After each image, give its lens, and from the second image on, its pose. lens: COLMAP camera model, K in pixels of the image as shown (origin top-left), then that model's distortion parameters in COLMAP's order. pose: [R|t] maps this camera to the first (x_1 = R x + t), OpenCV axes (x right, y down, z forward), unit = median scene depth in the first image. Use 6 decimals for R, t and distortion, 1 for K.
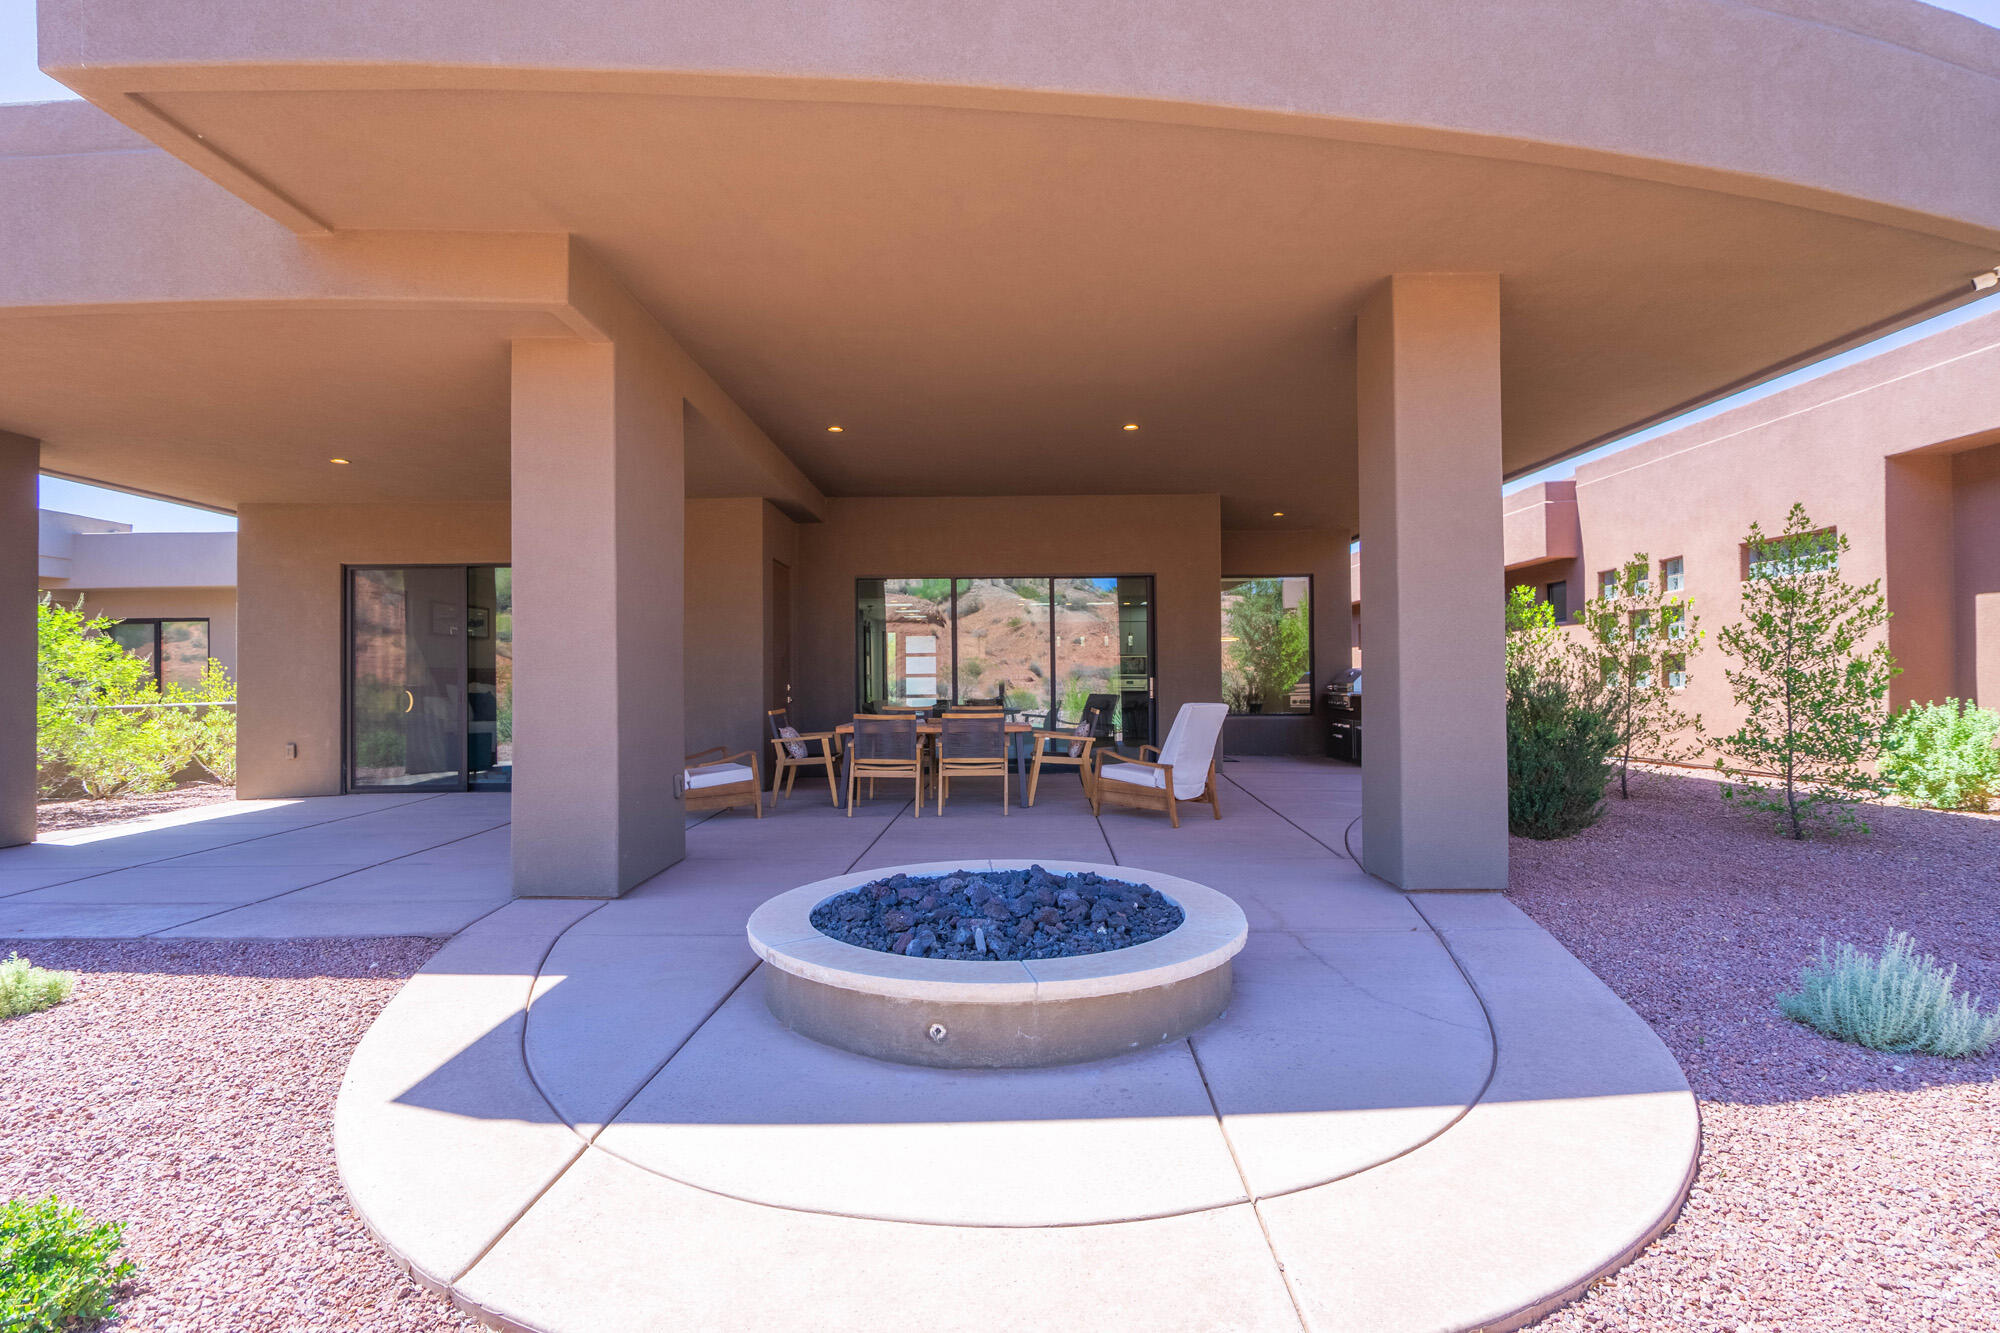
lens RADIAL K [[920.0, 0, 1001.4], [0, 920.0, 661.3], [0, 0, 1]] dist [0.000115, 0.000531]
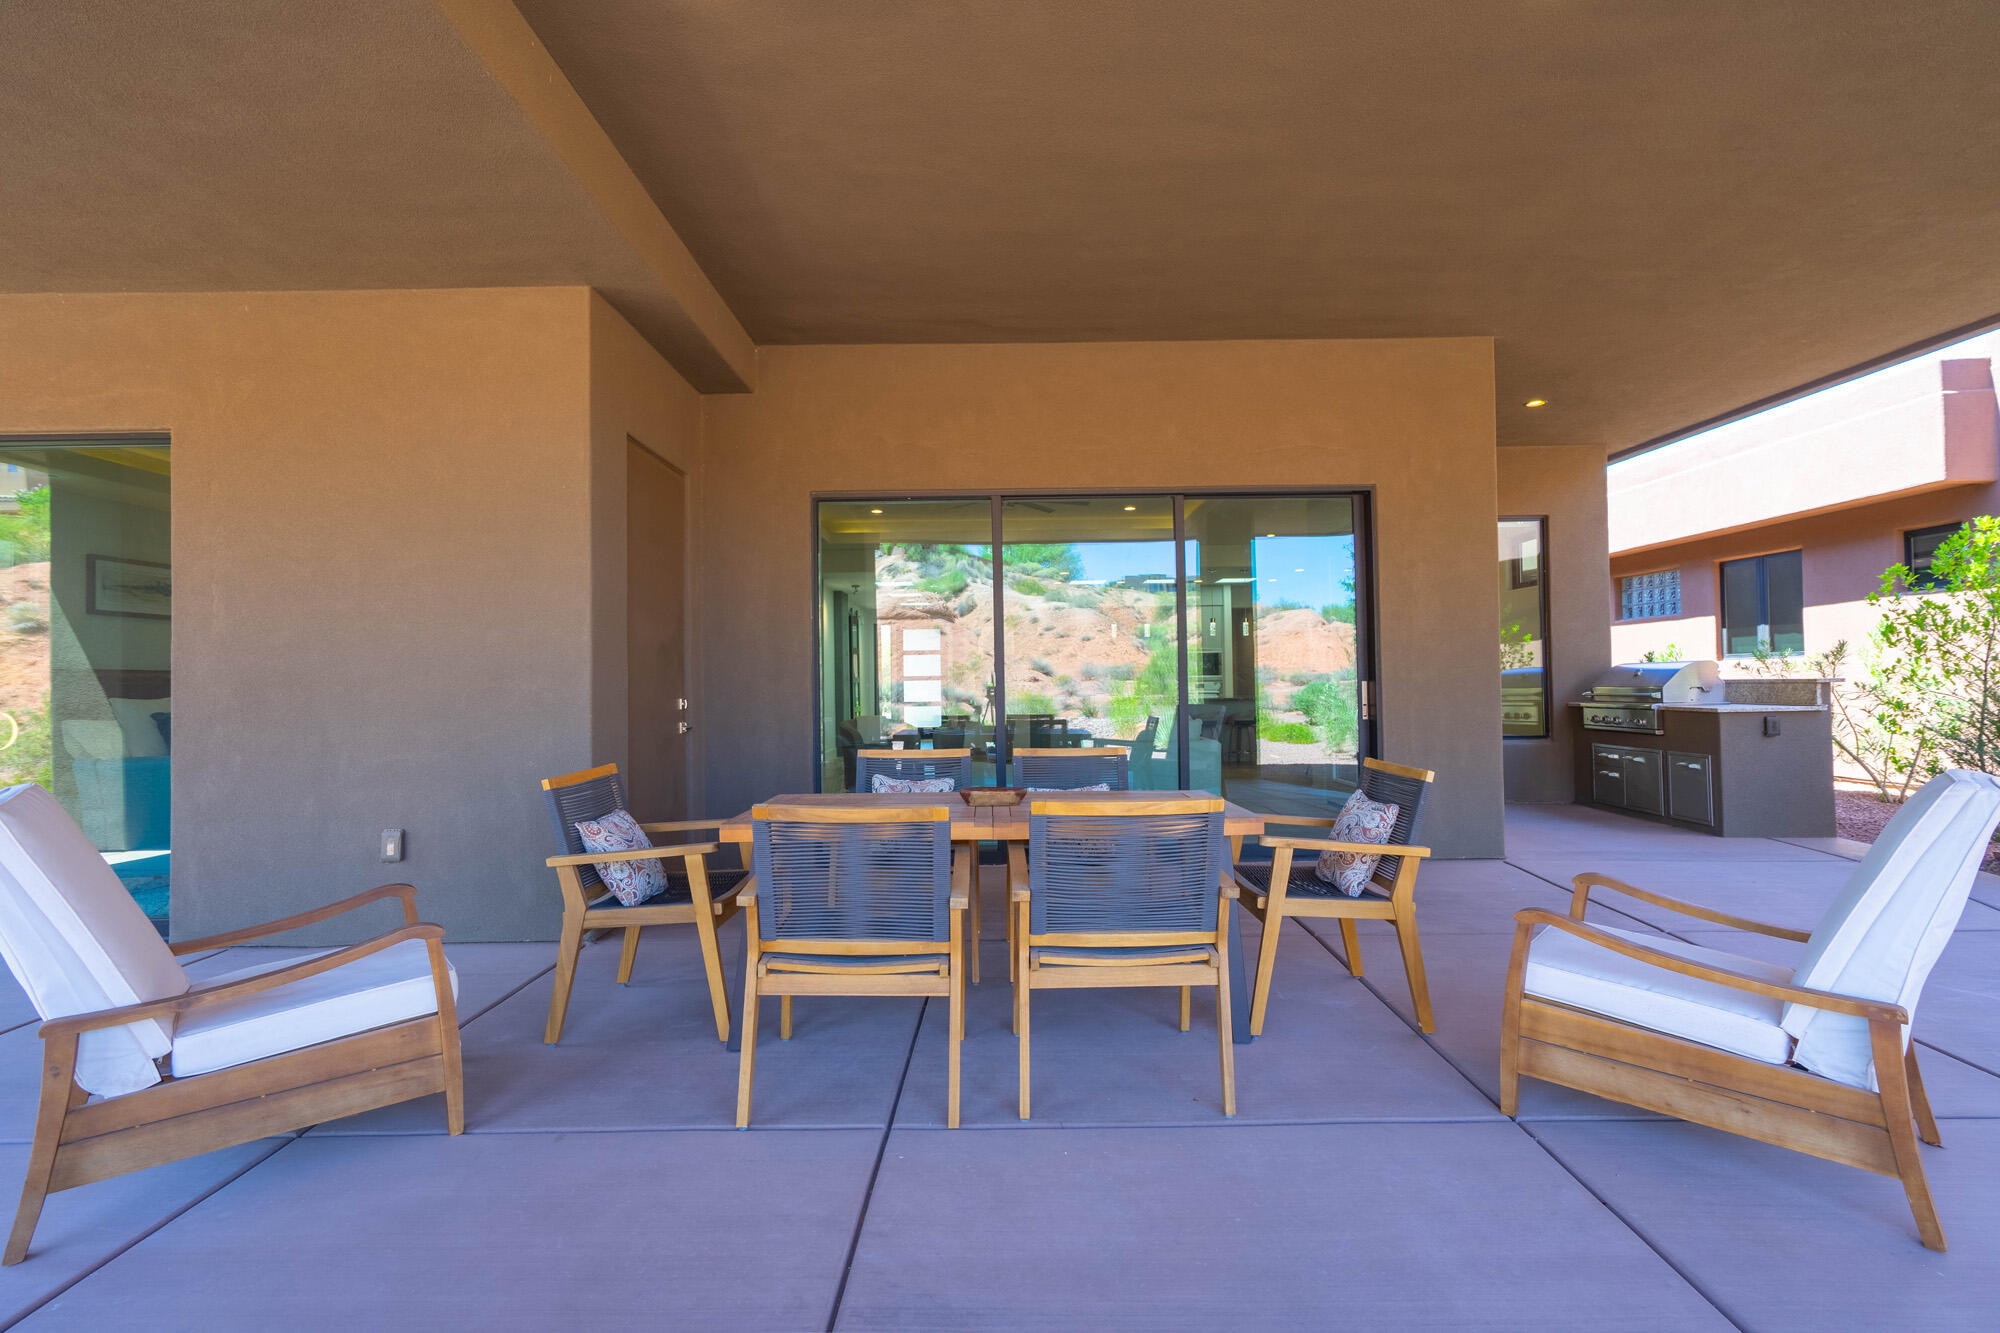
lens RADIAL K [[923.9, 0, 1004.7], [0, 923.9, 664.8], [0, 0, 1]] dist [-0.003792, 0.000124]
pose [[0.999958, -0.005225, 0.007563, -0.071870], [0.005215, 0.999985, 0.001383, 0.009039], [-0.007570, -0.001344, 0.999970, 0.643996]]
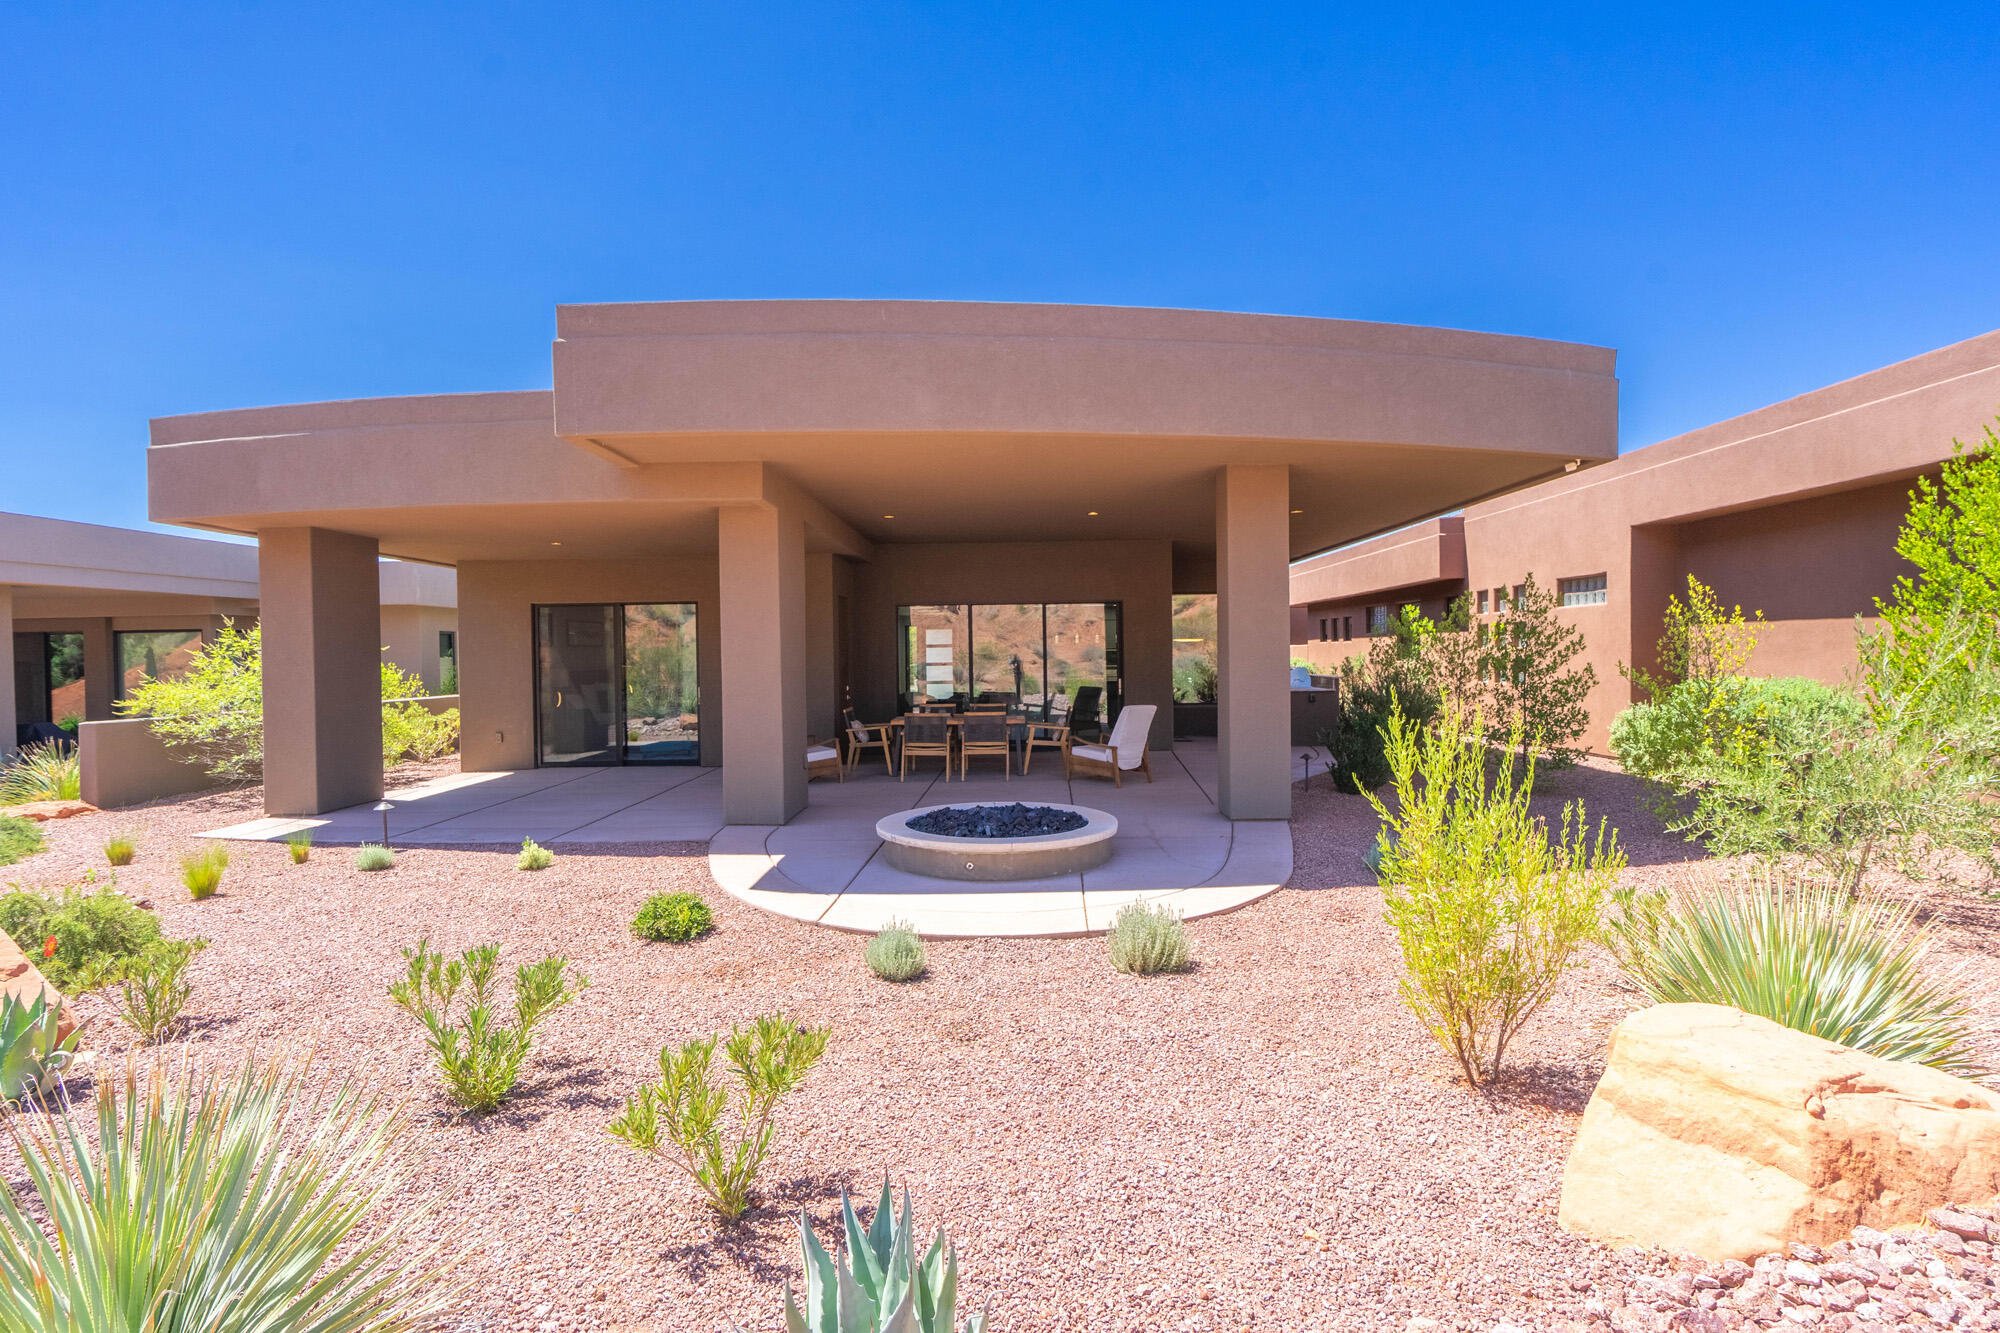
lens RADIAL K [[923.9, 0, 1004.7], [0, 923.9, 664.8], [0, 0, 1]] dist [-0.003792, 0.000124]
pose [[0.999939, -0.004275, -0.010177, 0.015546], [0.004594, 0.999492, 0.031542, -0.062524], [0.010037, -0.031587, 0.999451, -0.456583]]
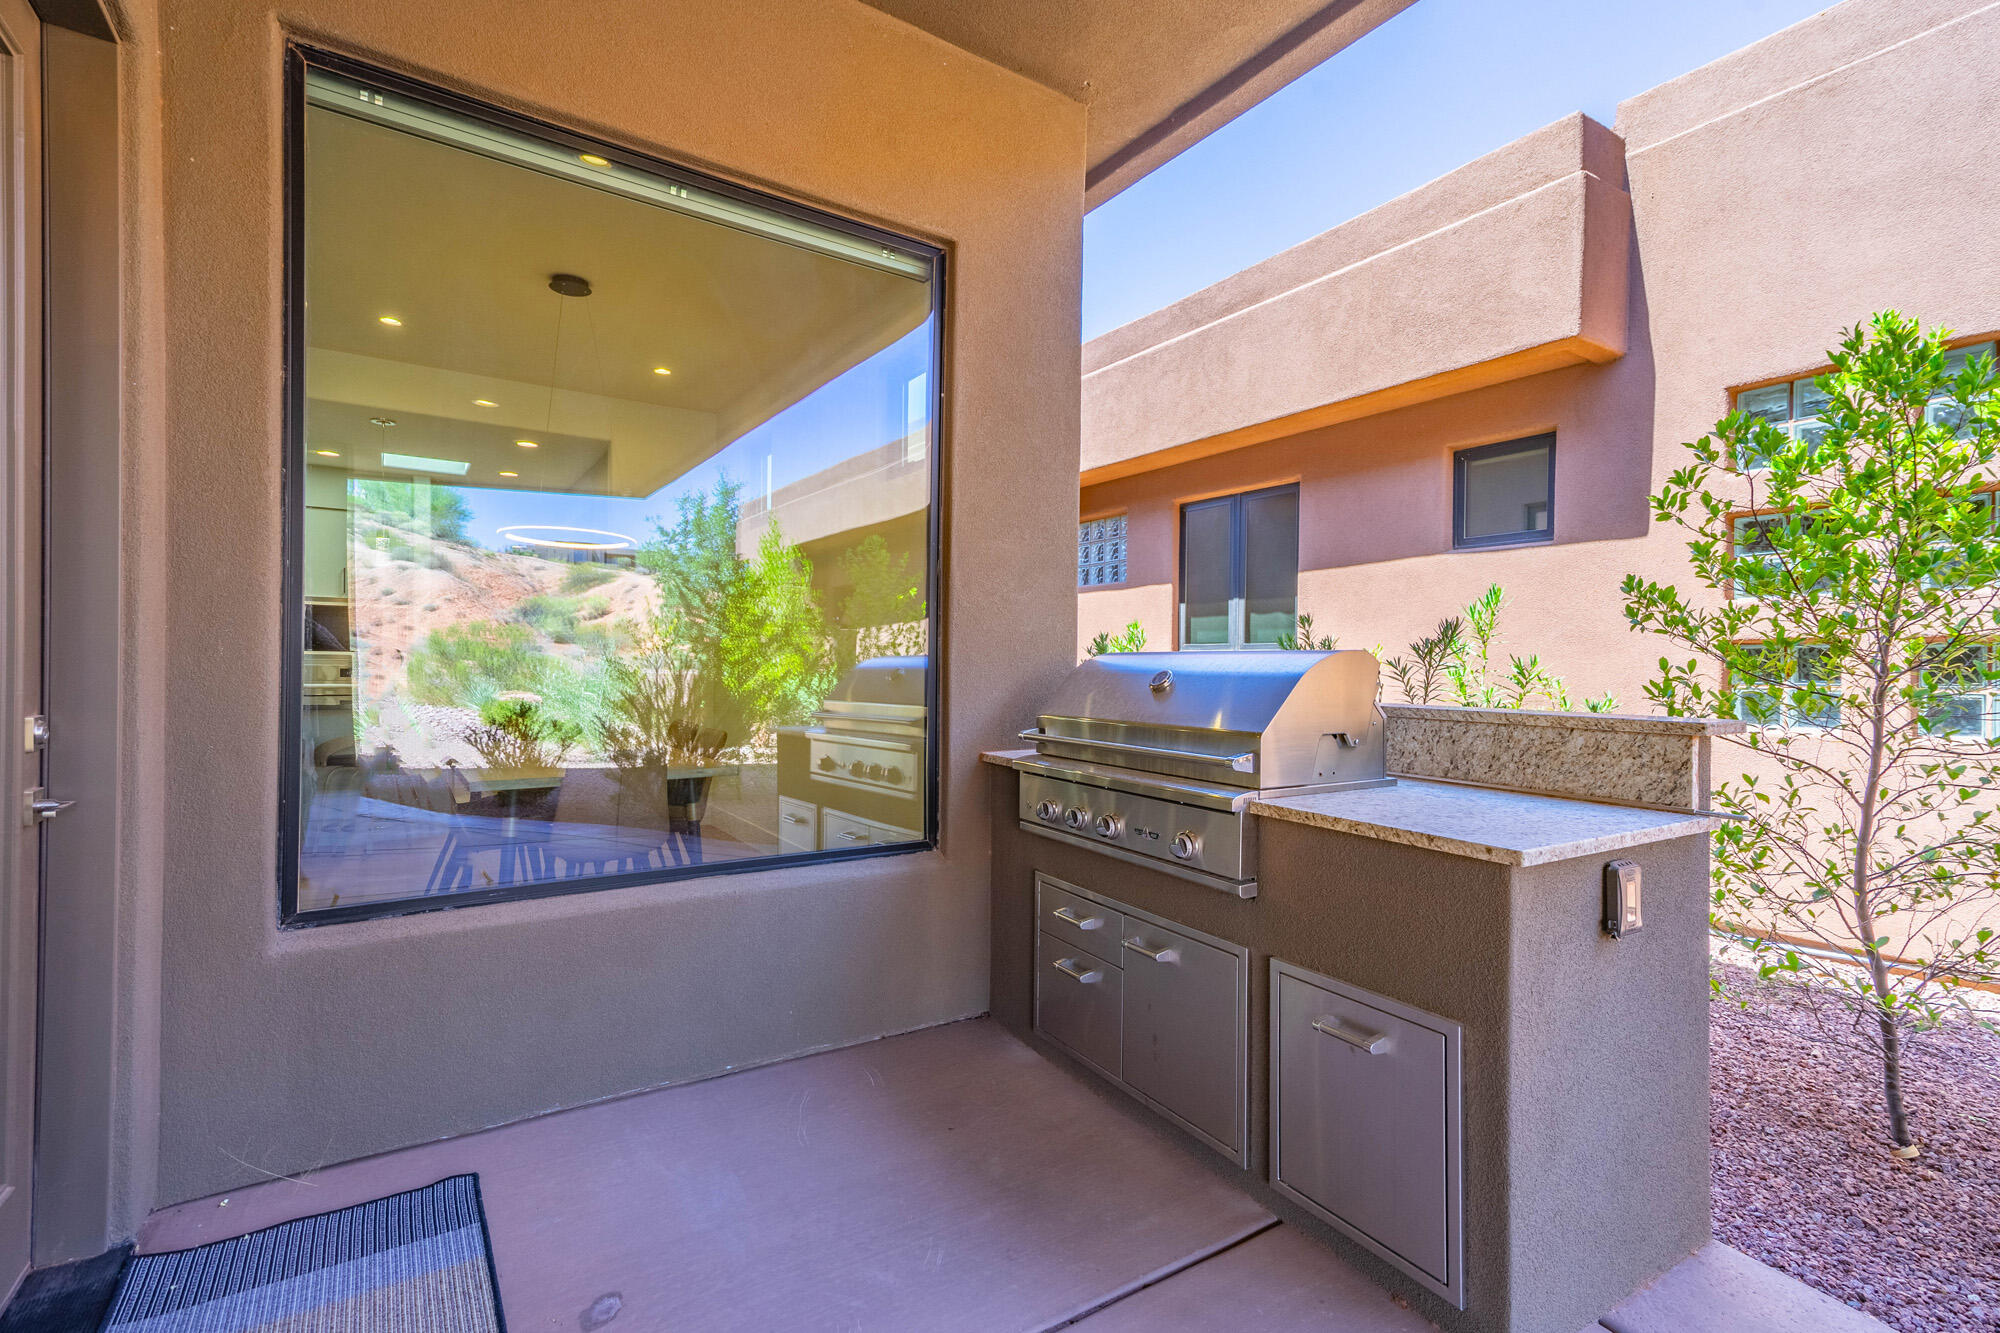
lens RADIAL K [[923.9, 0, 1004.7], [0, 923.9, 664.8], [0, 0, 1]] dist [-0.003792, 0.000124]
pose [[0.832458, 0.010731, 0.553984, 0.383027], [-0.021794, 0.999673, 0.013385, 0.013932], [-0.553659, -0.023216, 0.832420, 1.383713]]
